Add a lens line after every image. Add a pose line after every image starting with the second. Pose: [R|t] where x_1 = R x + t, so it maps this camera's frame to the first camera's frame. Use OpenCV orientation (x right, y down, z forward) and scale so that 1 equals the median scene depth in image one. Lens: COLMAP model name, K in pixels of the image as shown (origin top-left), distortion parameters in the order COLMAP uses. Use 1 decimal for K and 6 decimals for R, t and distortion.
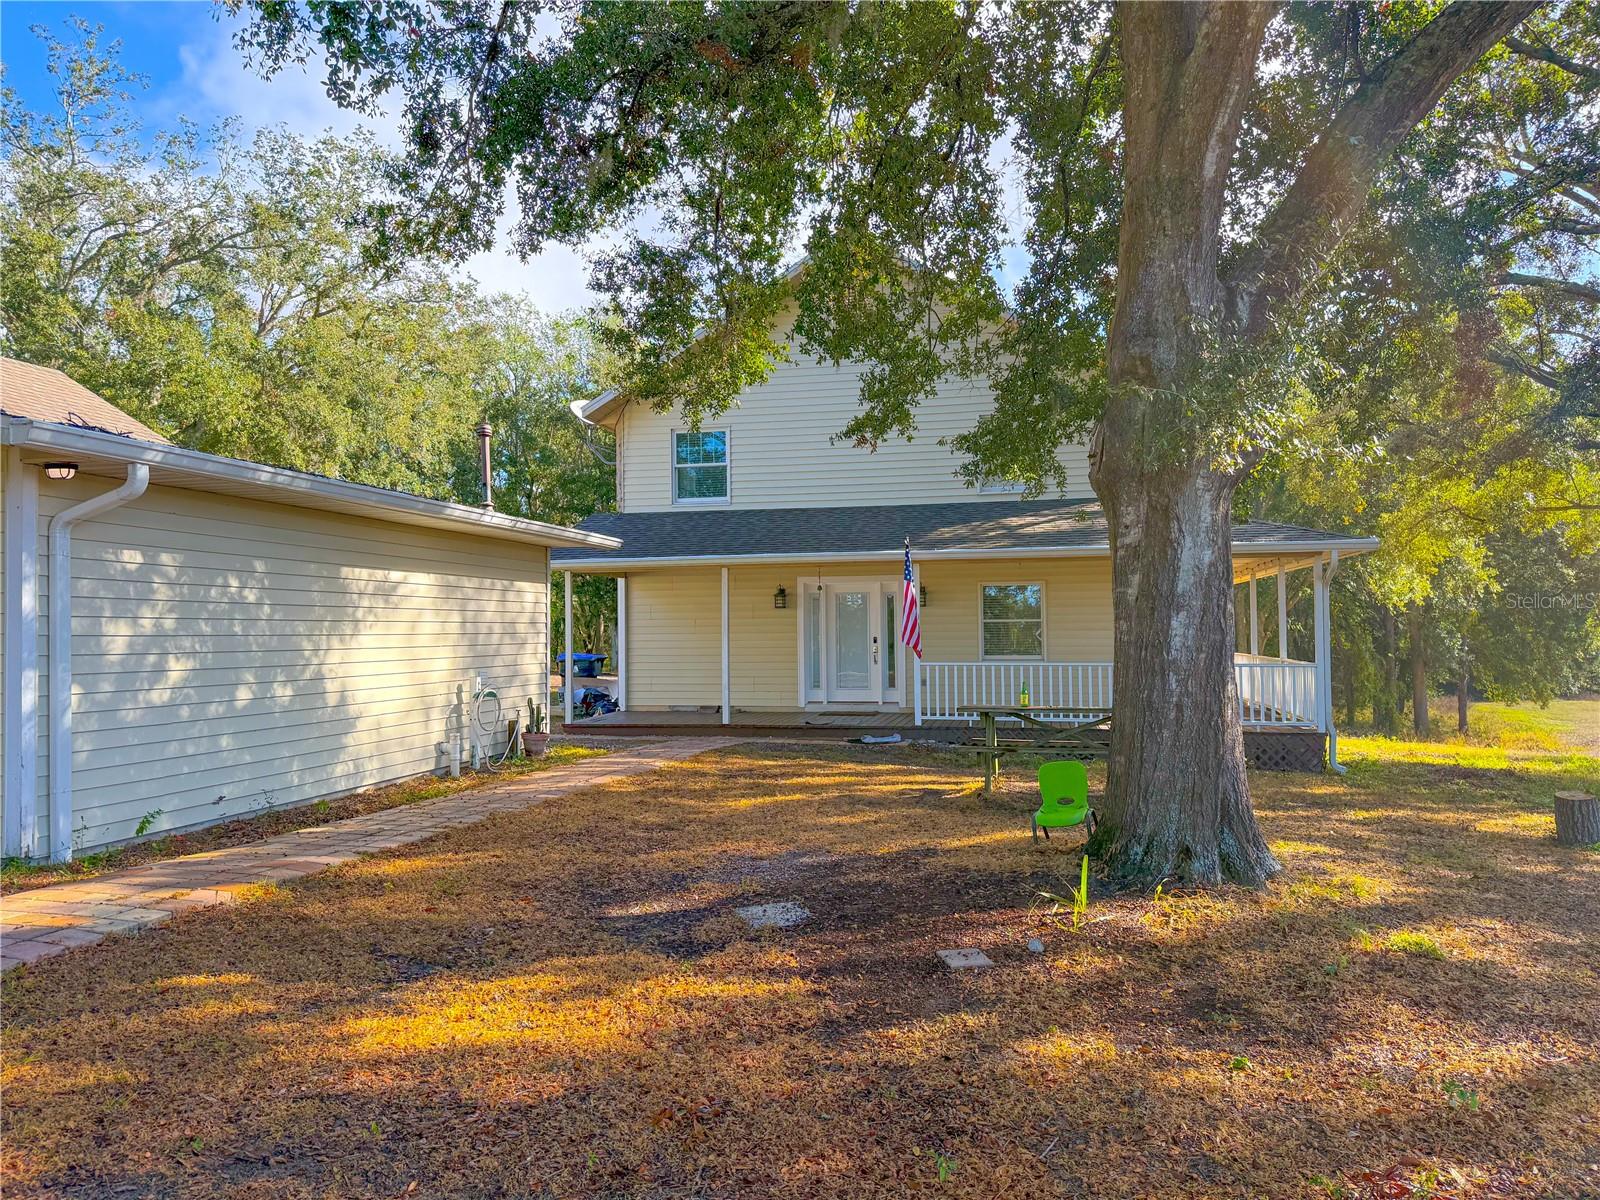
lens RADIAL K [[1156.7, 0, 800.0], [0, 1156.7, 600.0], [0, 0, 1]] dist [0.006862, -0.003122]
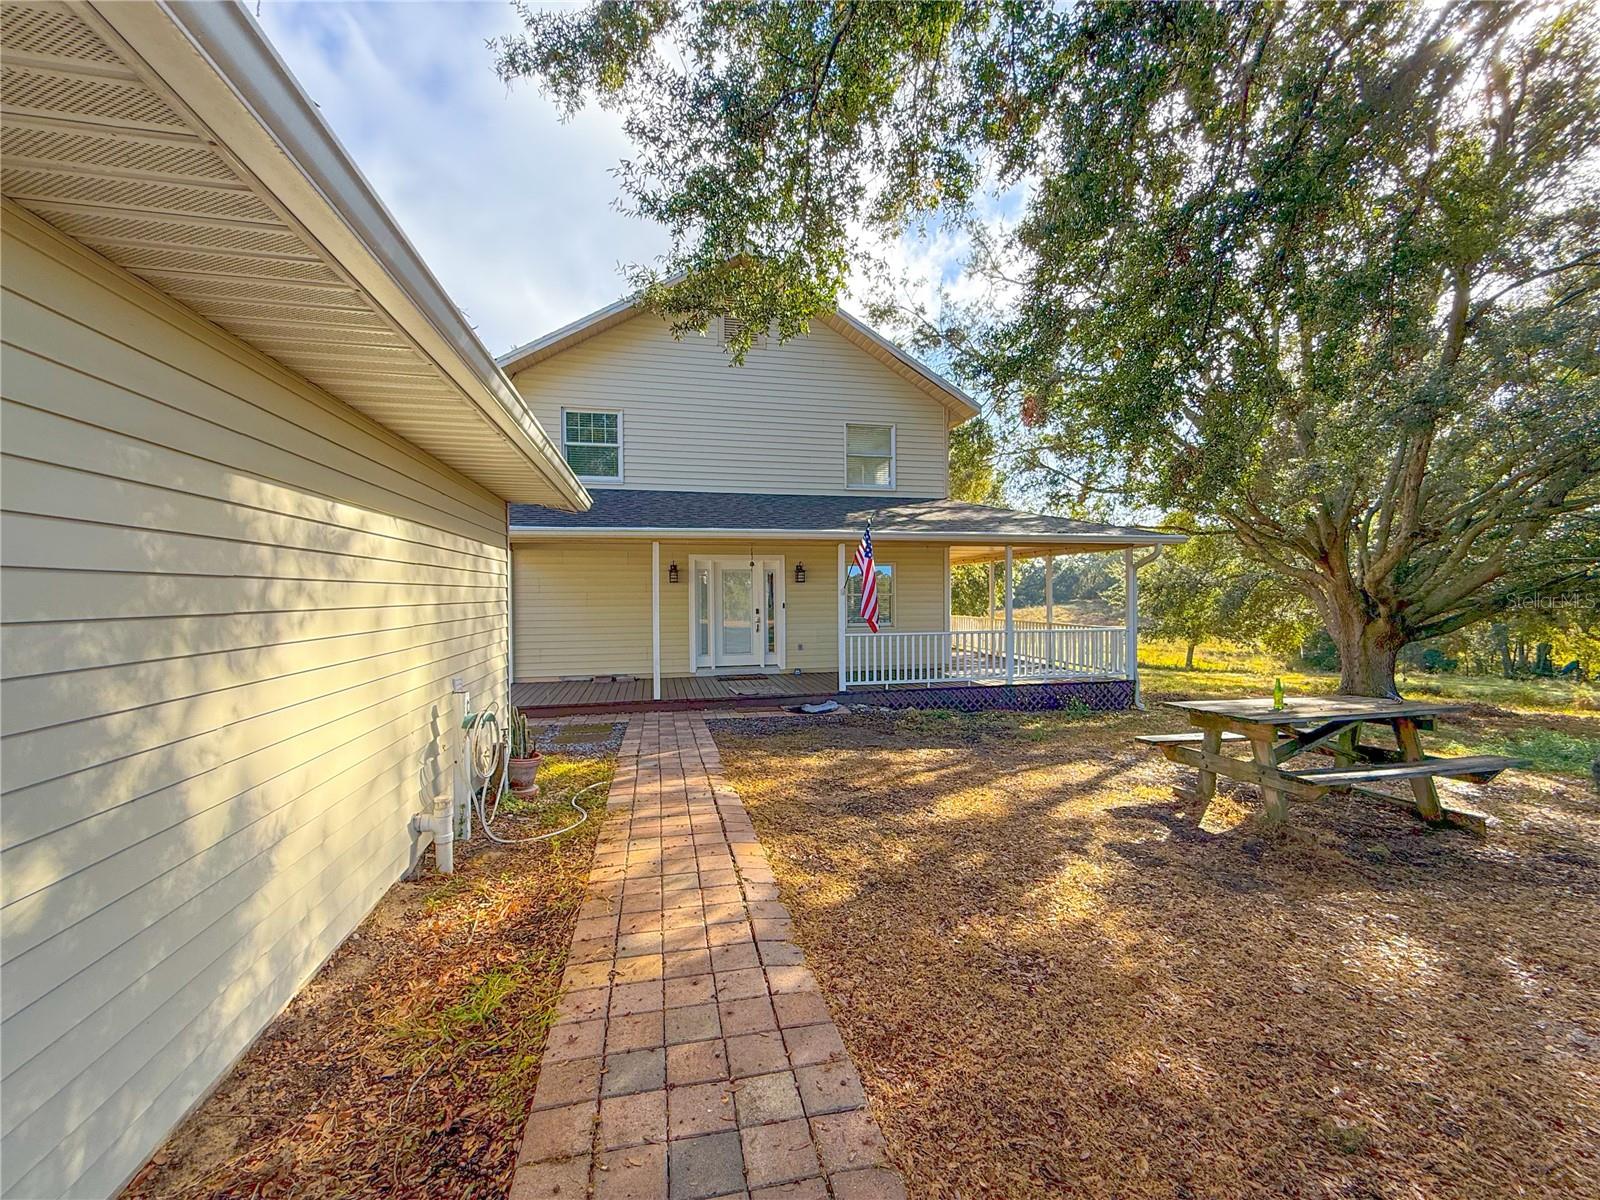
lens RADIAL K [[671.1, 0, 800.0], [0, 671.1, 600.0], [0, 0, 1]] dist [-0.000148, 0.000247]
pose [[0.915719, -0.004028, 0.401798, -0.278130], [-0.009377, 0.999463, 0.031389, 0.004128], [-0.401709, -0.032511, 0.915190, 0.641060]]
